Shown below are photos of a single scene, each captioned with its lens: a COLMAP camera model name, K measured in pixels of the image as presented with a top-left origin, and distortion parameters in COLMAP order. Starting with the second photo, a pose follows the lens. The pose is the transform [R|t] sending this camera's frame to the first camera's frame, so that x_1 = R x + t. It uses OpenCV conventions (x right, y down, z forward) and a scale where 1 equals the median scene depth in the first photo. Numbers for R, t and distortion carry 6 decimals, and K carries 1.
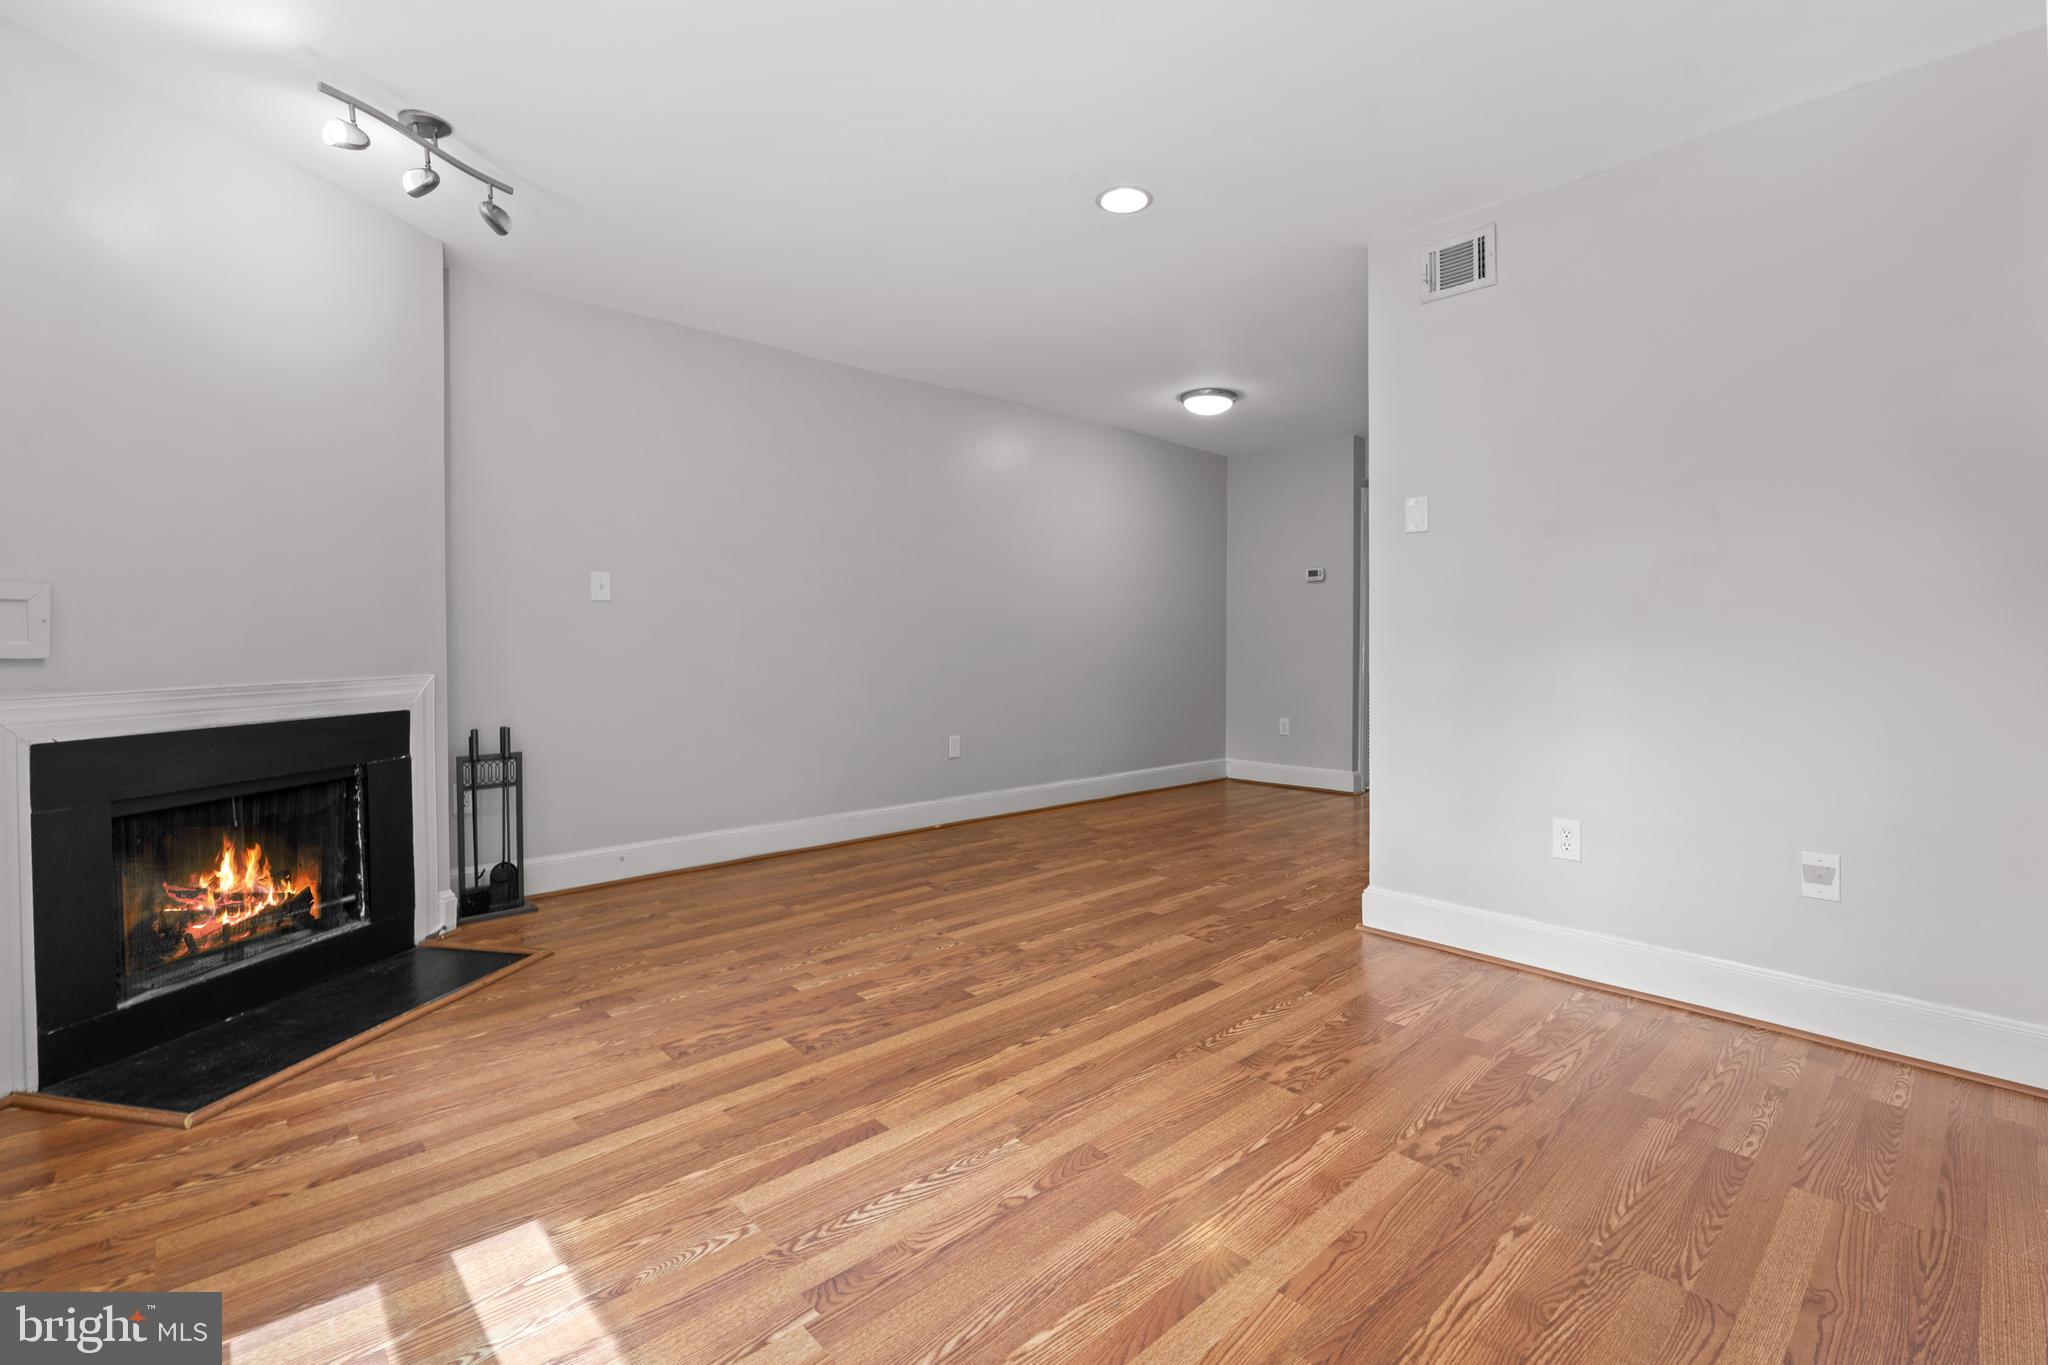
lens RADIAL K [[919.4, 0, 1033.0], [0, 919.4, 638.1], [0, 0, 1]] dist [-0.002821, 0.000682]
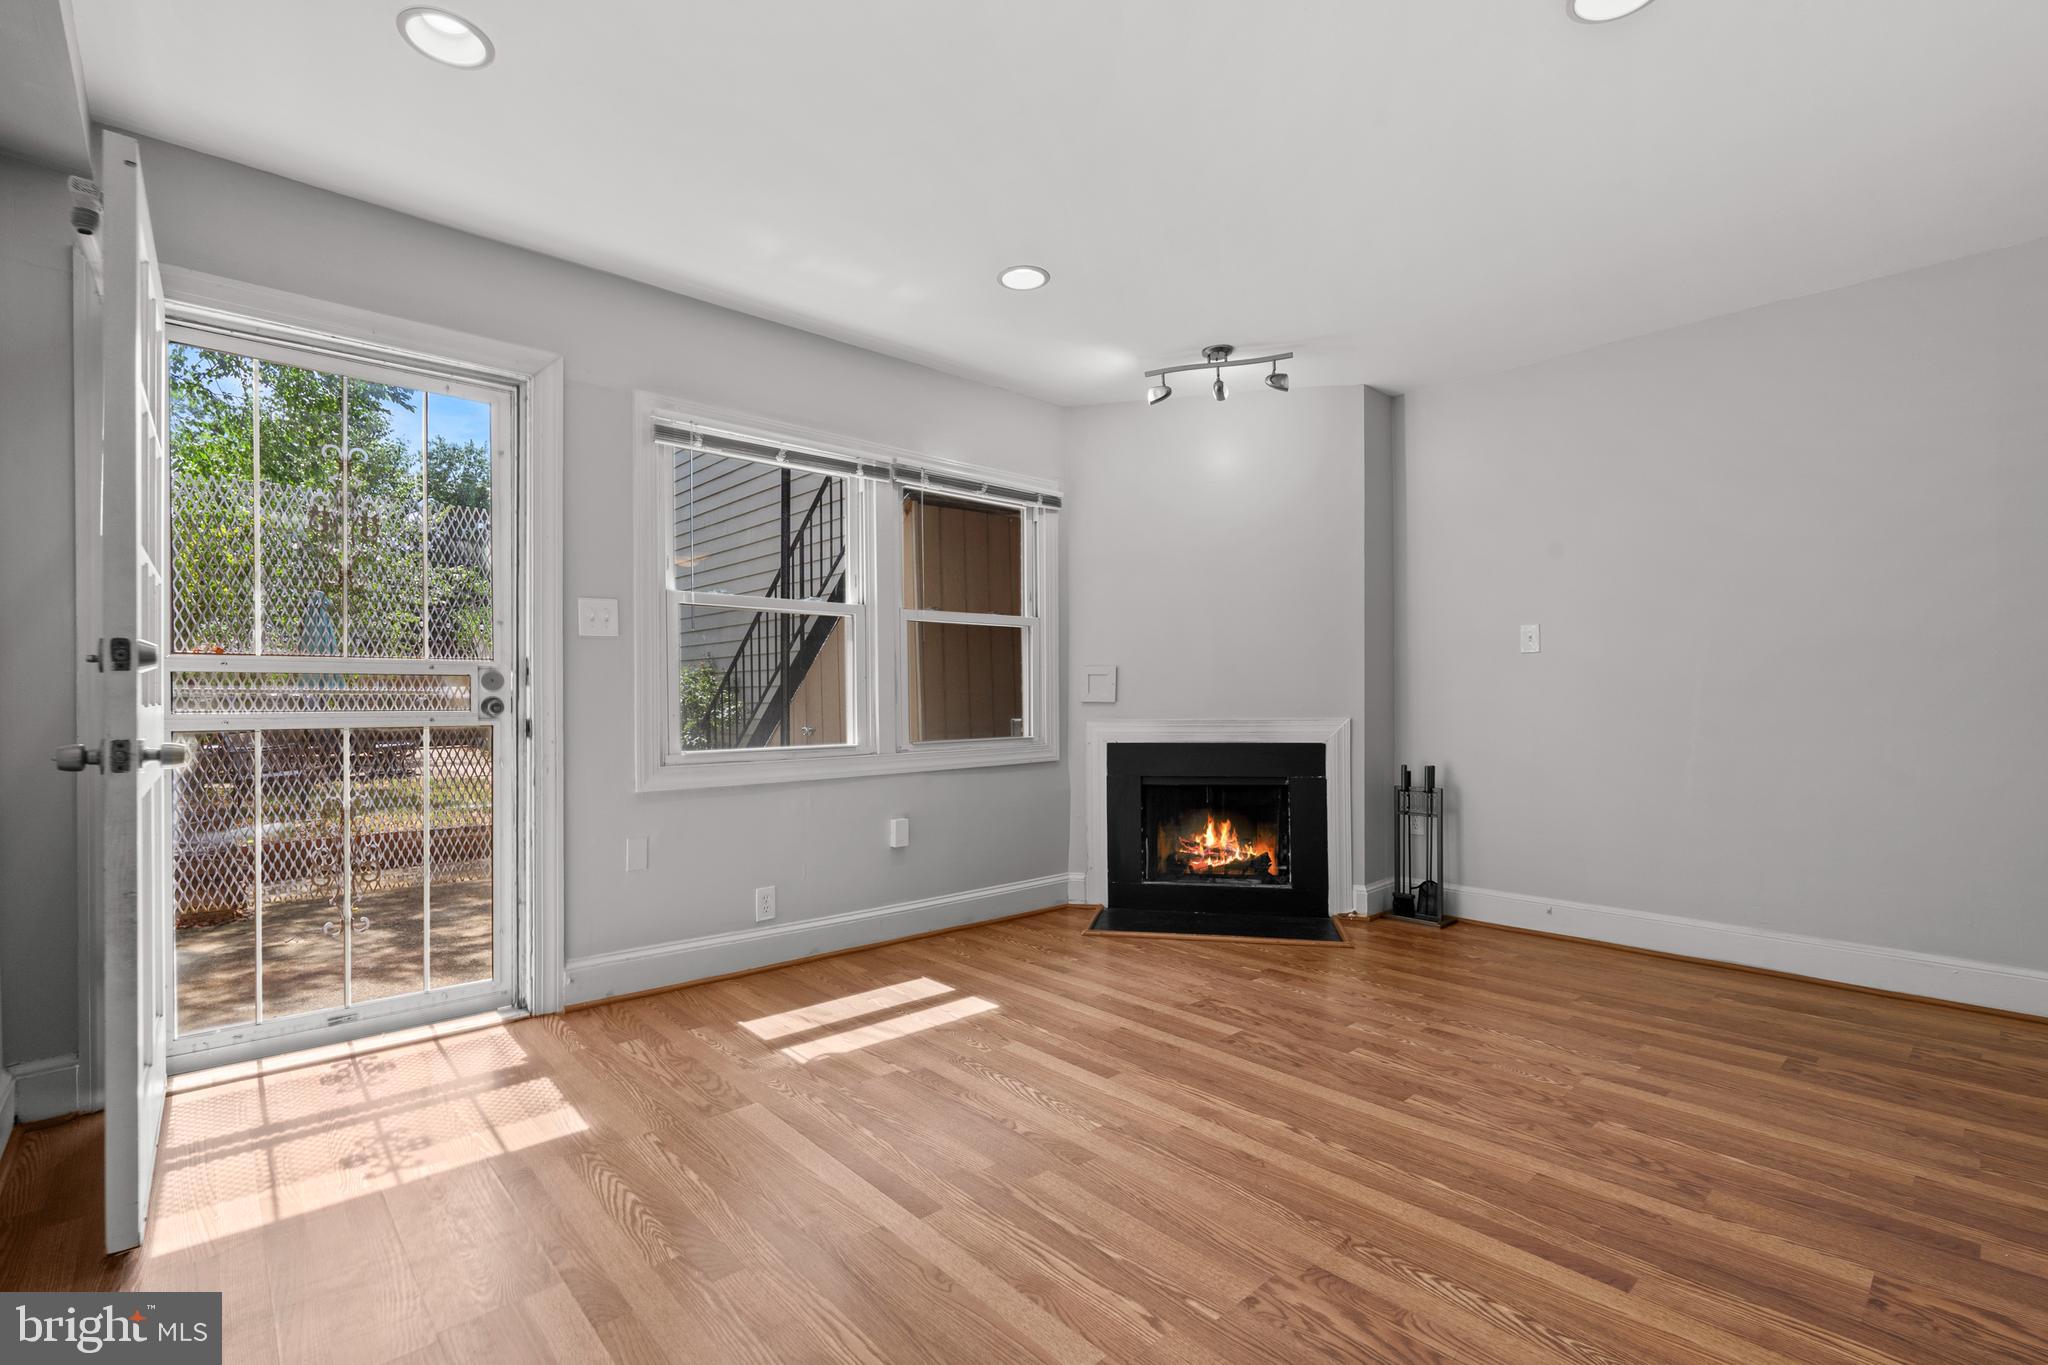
lens RADIAL K [[919.4, 0, 1024.8], [0, 919.4, 695.4], [0, 0, 1]] dist [-0.002821, 0.000682]
pose [[-0.012291, -0.001019, -0.999924, 0.821259], [0.006429, 0.999979, -0.001098, 0.005756], [0.999904, -0.006442, -0.012284, 0.669091]]
